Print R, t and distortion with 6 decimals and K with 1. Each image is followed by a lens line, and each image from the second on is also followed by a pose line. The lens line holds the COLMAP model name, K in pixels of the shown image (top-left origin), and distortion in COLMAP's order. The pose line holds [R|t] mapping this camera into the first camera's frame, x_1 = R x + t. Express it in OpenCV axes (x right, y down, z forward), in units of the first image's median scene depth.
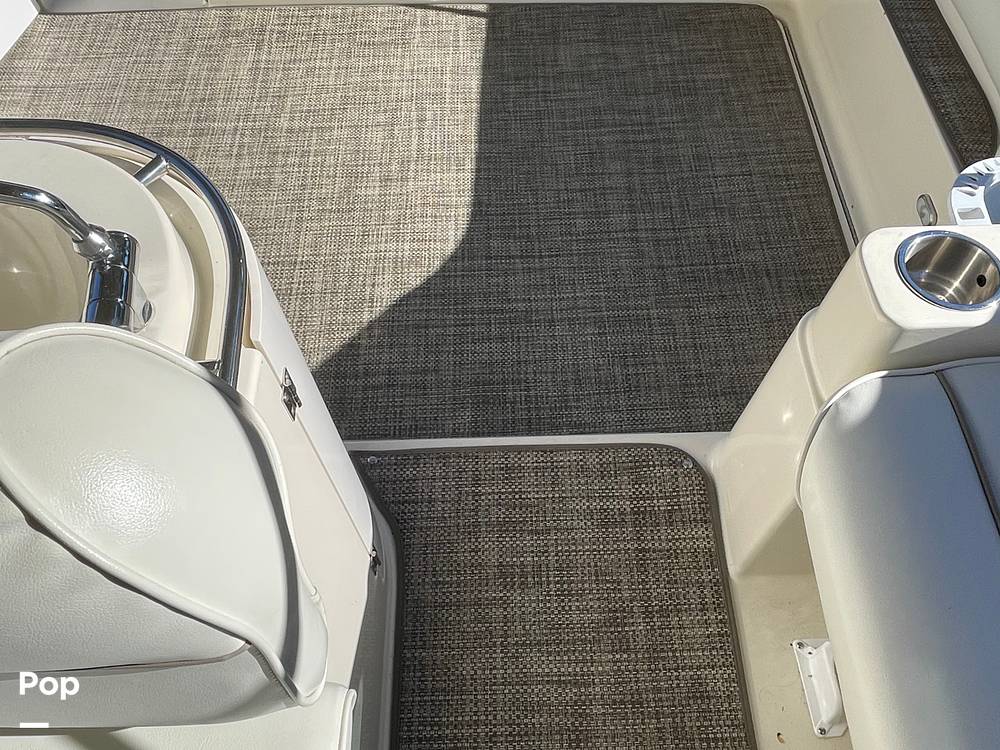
lens RADIAL K [[829.7, 0, 496.3], [0, 829.7, 371.4], [0, 0, 1]] dist [-0.005666, 0.003482]
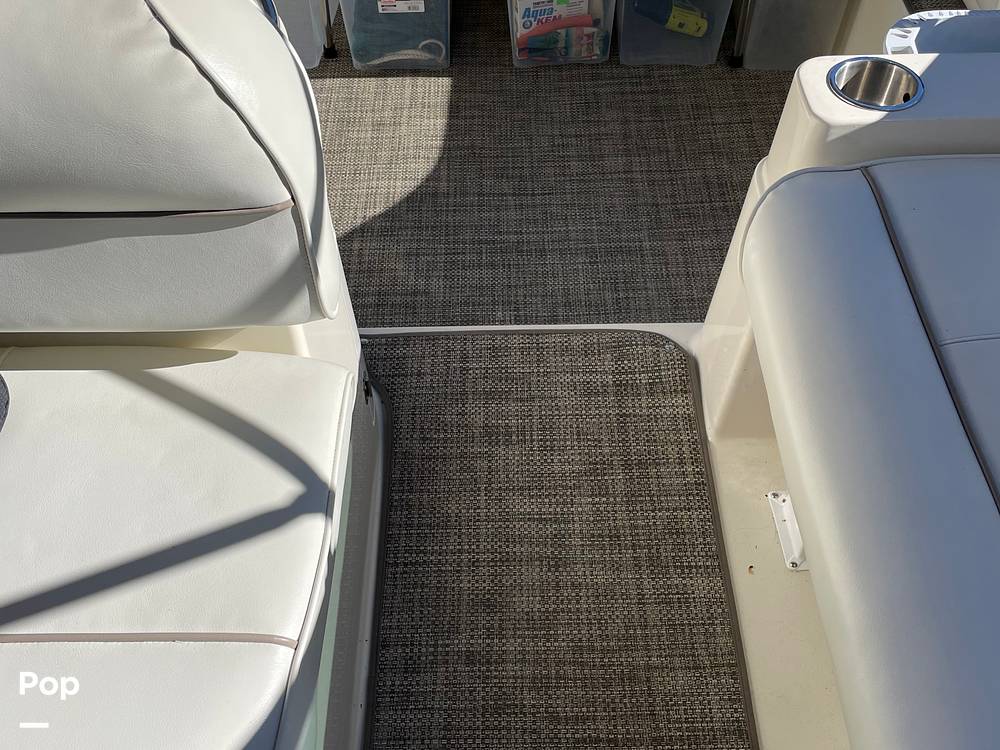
lens RADIAL K [[1013.7, 0, 488.2], [0, 1013.7, 382.9], [0, 0, 1]] dist [0.064507, 0.000000]
pose [[0.999900, 0.009421, -0.010521, 0.019864], [-0.010491, 0.994224, -0.106815, 0.301106], [0.009454, 0.106914, 0.994223, -0.254509]]
